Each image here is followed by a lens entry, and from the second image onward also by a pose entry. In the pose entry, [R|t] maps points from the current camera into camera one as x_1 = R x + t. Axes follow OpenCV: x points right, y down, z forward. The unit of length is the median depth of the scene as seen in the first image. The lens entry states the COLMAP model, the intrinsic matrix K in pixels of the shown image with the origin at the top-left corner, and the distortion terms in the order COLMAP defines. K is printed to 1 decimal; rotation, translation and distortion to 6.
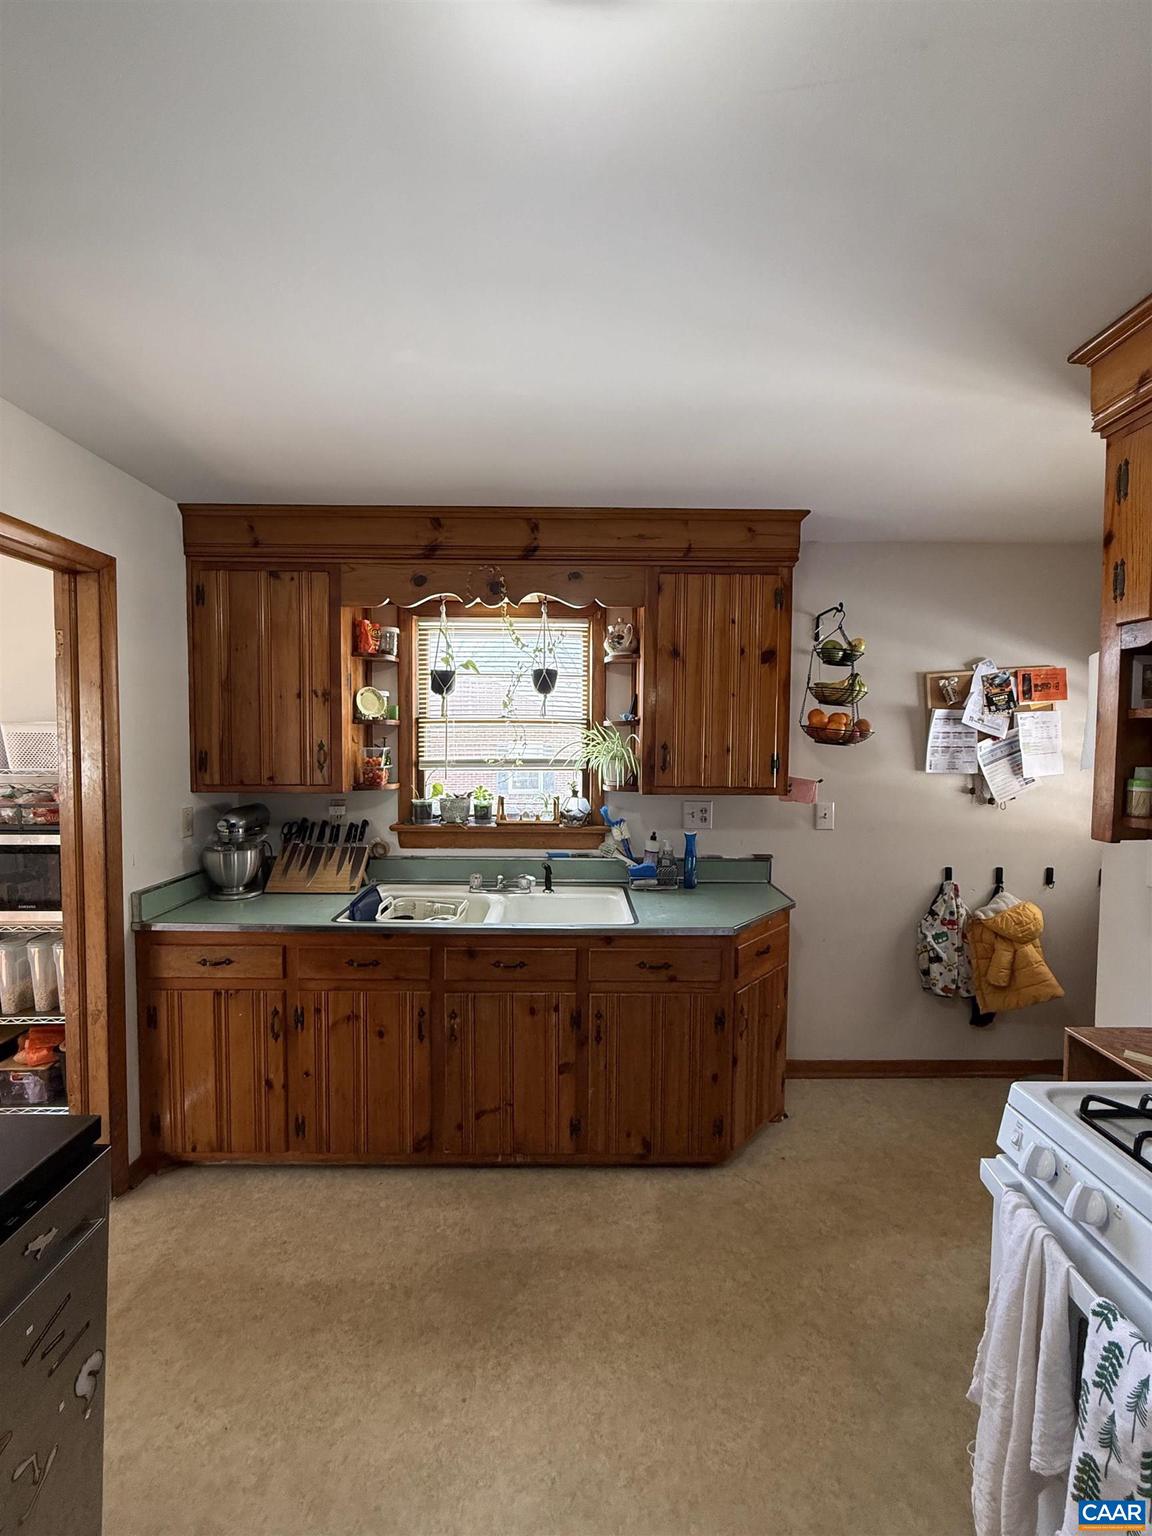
lens RADIAL K [[609.1, 0, 577.6], [0, 609.1, 765.6], [0, 0, 1]] dist [-0.002931, 0.000476]
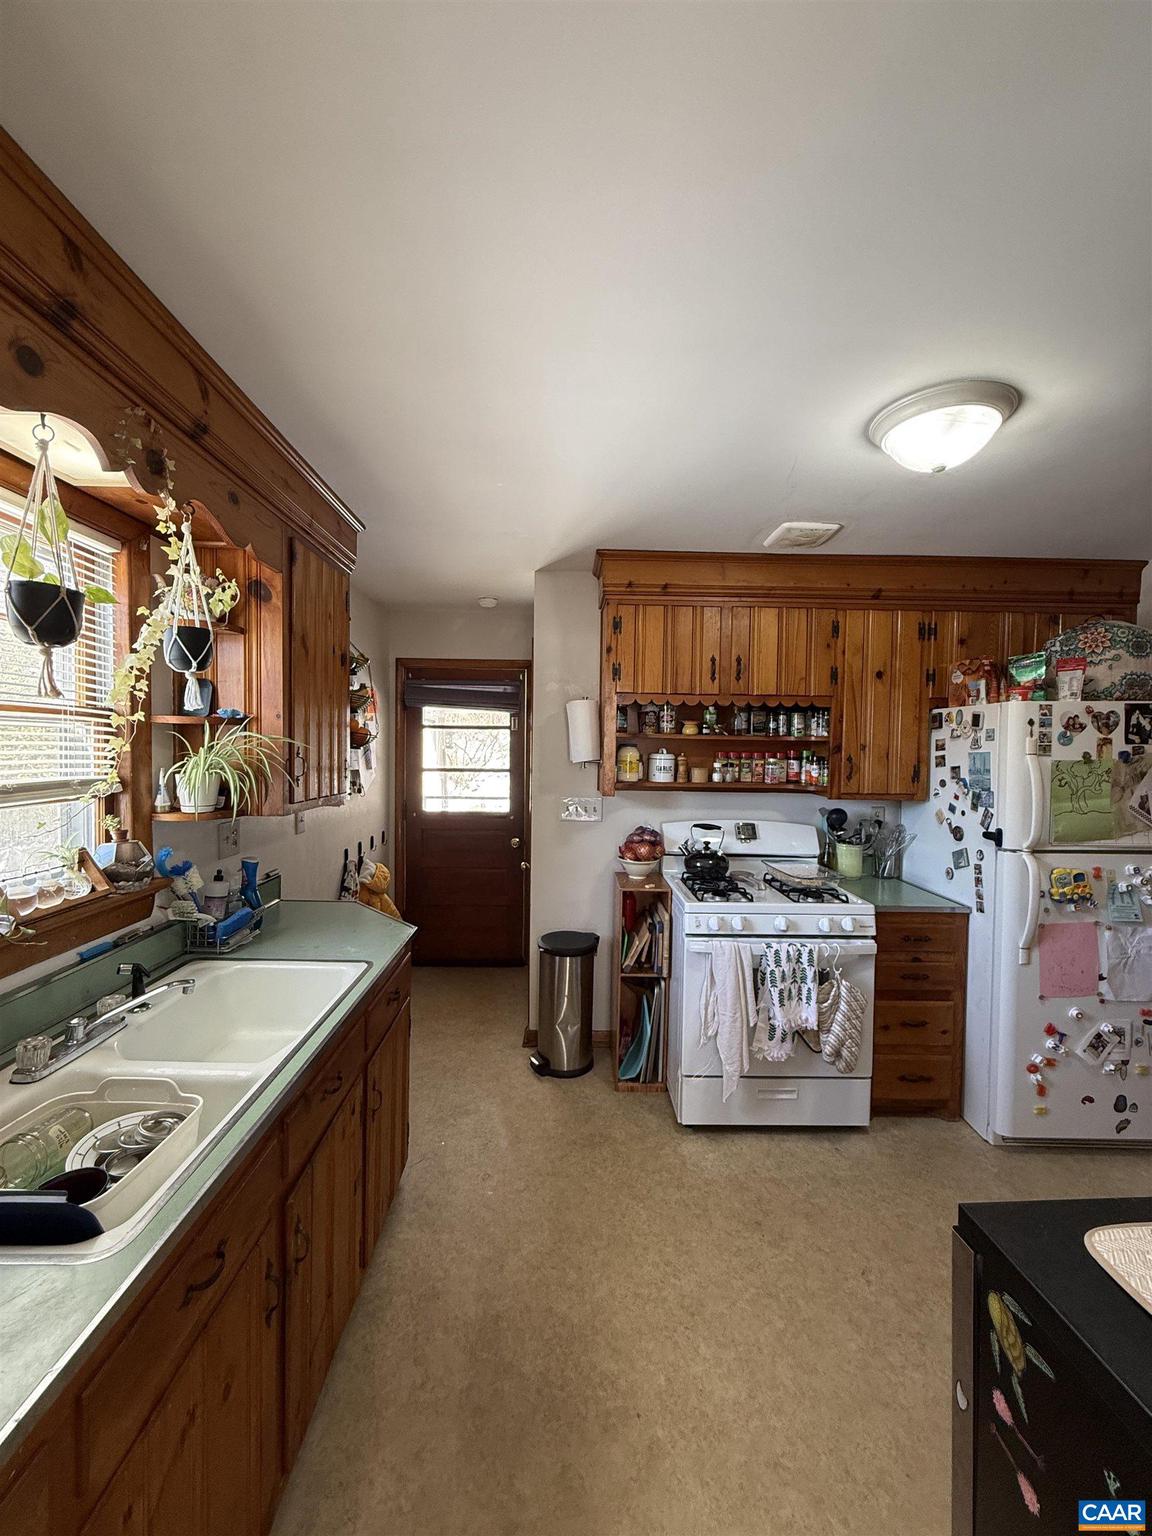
lens RADIAL K [[609.1, 0, 576.1], [0, 609.1, 762.9], [0, 0, 1]] dist [-0.002931, 0.000476]
pose [[-0.016844, -0.038030, 0.999135, -0.689478], [0.022881, 0.999000, 0.038411, -0.043280], [-0.999596, 0.023508, -0.015957, 0.657731]]
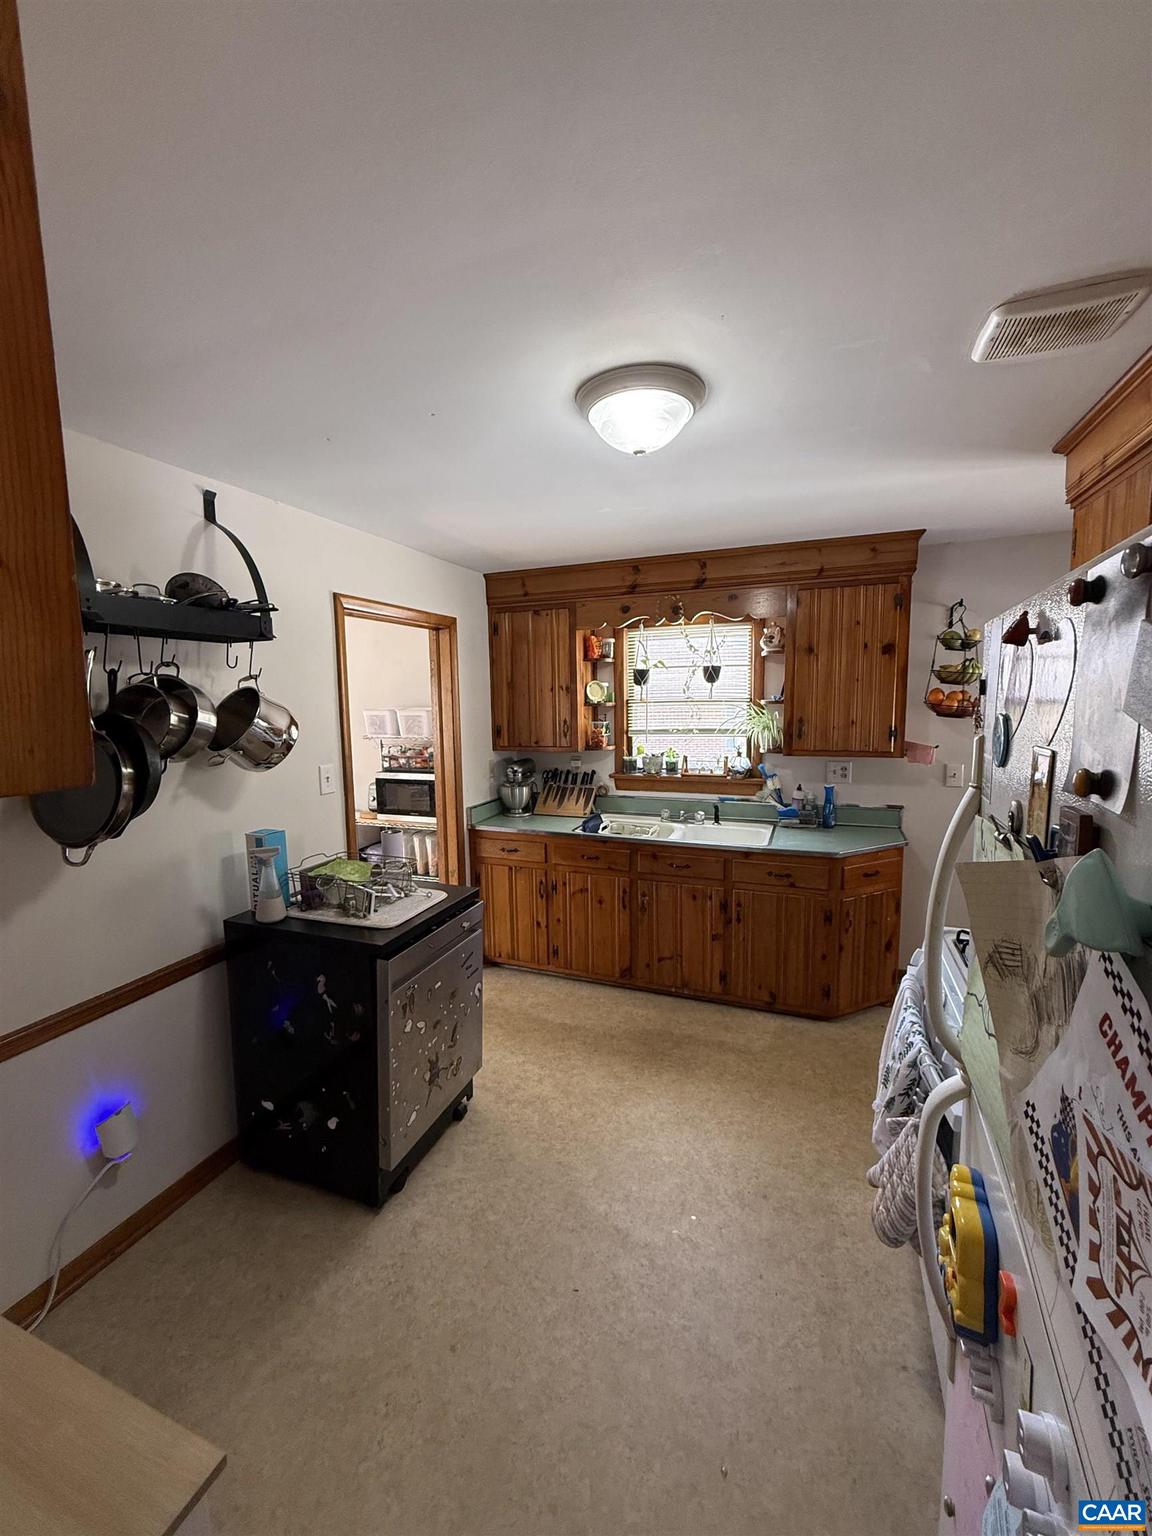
lens RADIAL K [[609.1, 0, 578.3], [0, 609.1, 762.5], [0, 0, 1]] dist [-0.002931, 0.000476]
pose [[0.927237, 0.017674, -0.374057, 0.195920], [0.007413, 0.997824, 0.065522, -0.030588], [0.374401, -0.063527, 0.925088, -0.439833]]
